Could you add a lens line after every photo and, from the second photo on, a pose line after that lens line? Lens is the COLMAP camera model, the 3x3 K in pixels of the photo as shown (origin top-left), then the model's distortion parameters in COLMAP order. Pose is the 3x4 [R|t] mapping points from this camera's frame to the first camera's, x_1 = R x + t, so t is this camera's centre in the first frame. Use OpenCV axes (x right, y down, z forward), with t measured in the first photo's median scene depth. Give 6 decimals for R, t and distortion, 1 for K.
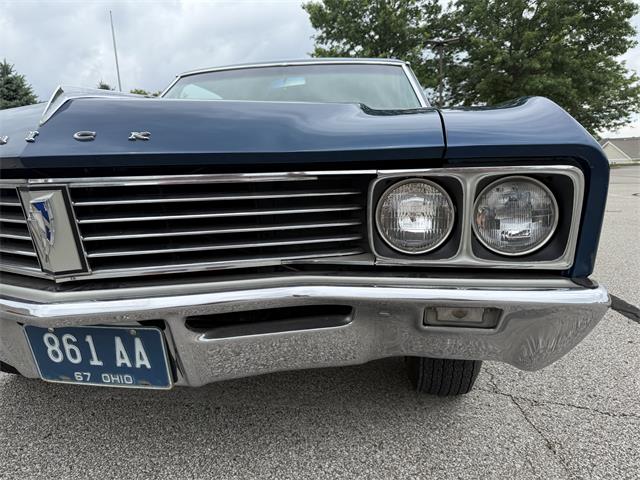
lens RADIAL K [[456.9, 0, 323.5], [0, 456.9, 237.4], [0, 0, 1]] dist [0.039889, -0.055624]
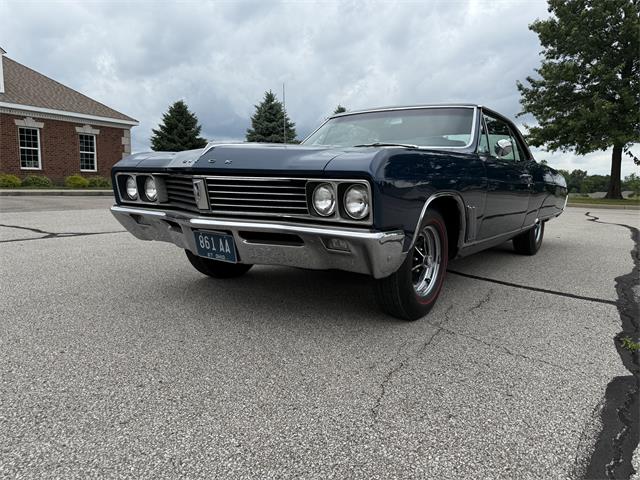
lens RADIAL K [[456.9, 0, 323.5], [0, 456.9, 237.4], [0, 0, 1]] dist [0.039889, -0.055624]
pose [[0.884451, 0.105126, -0.454638, 1.193630], [-0.119982, 0.992769, -0.003854, 0.146265], [0.450945, 0.057957, 0.890668, -0.992058]]
